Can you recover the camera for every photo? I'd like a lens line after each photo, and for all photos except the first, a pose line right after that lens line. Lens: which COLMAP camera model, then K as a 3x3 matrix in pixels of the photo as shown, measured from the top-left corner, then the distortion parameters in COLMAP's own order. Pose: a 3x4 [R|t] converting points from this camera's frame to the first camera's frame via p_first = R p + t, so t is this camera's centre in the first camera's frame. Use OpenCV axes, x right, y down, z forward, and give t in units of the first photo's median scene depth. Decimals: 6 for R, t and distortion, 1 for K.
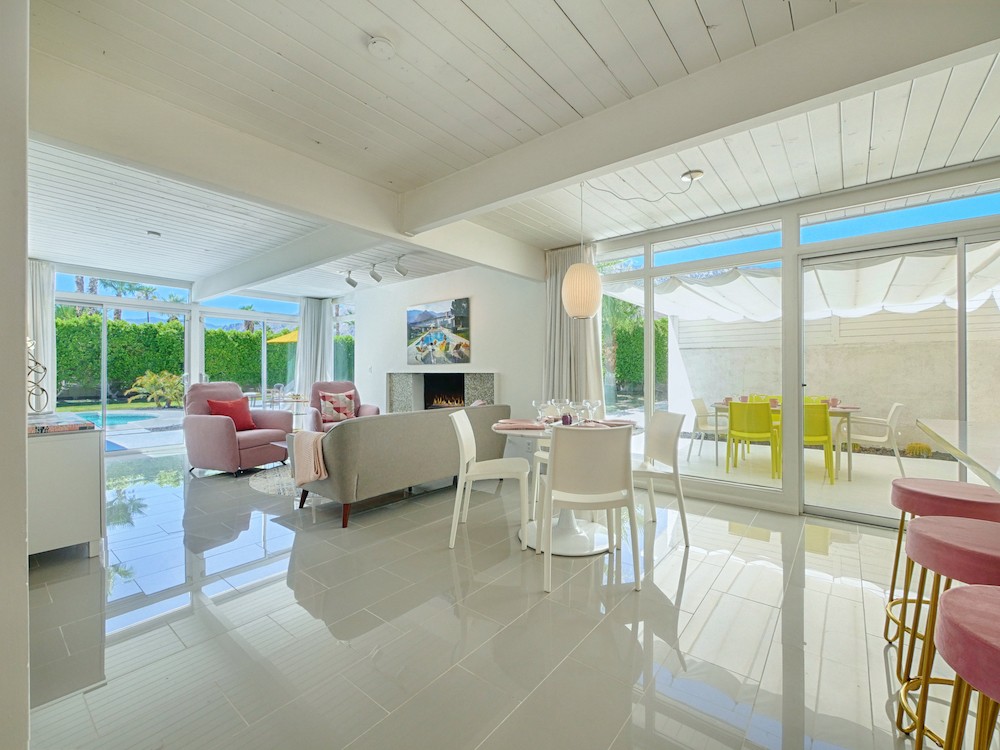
lens RADIAL K [[426.0, 0, 500.3], [0, 426.0, 368.8], [0, 0, 1]] dist [-0.001435, 0.001067]
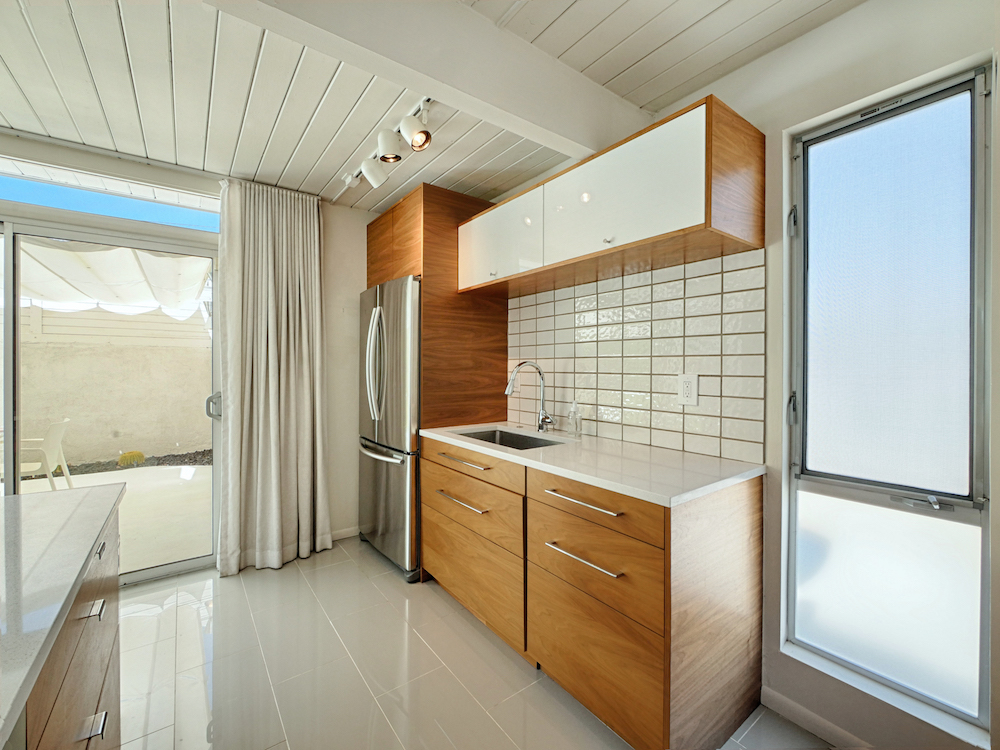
lens RADIAL K [[426.0, 0, 499.1], [0, 426.0, 367.9], [0, 0, 1]] dist [-0.001435, 0.001067]
pose [[0.252096, -0.005054, 0.967689, 0.261793], [-0.009142, 0.999929, 0.007604, -0.027306], [-0.967659, -0.010764, 0.252032, -0.034877]]
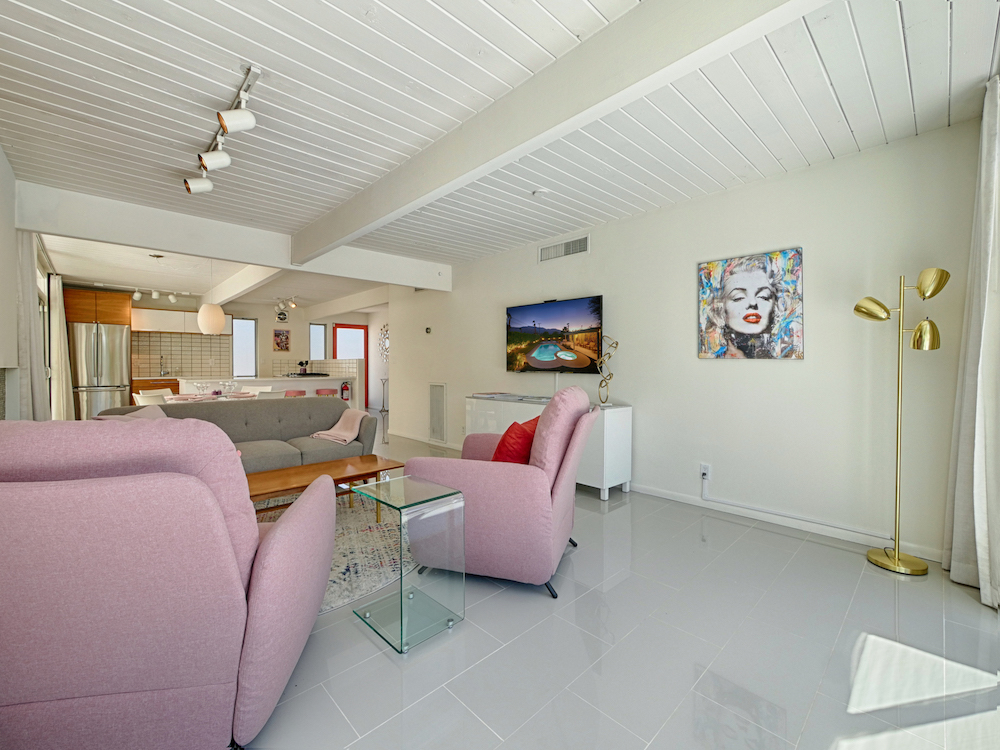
lens RADIAL K [[426.0, 0, 503.8], [0, 426.0, 371.4], [0, 0, 1]] dist [-0.001435, 0.001067]
pose [[-0.992820, -0.002640, 0.119592, -0.578871], [-0.001706, 0.999967, 0.007909, 0.007479], [-0.119609, 0.007648, -0.992792, 1.249124]]
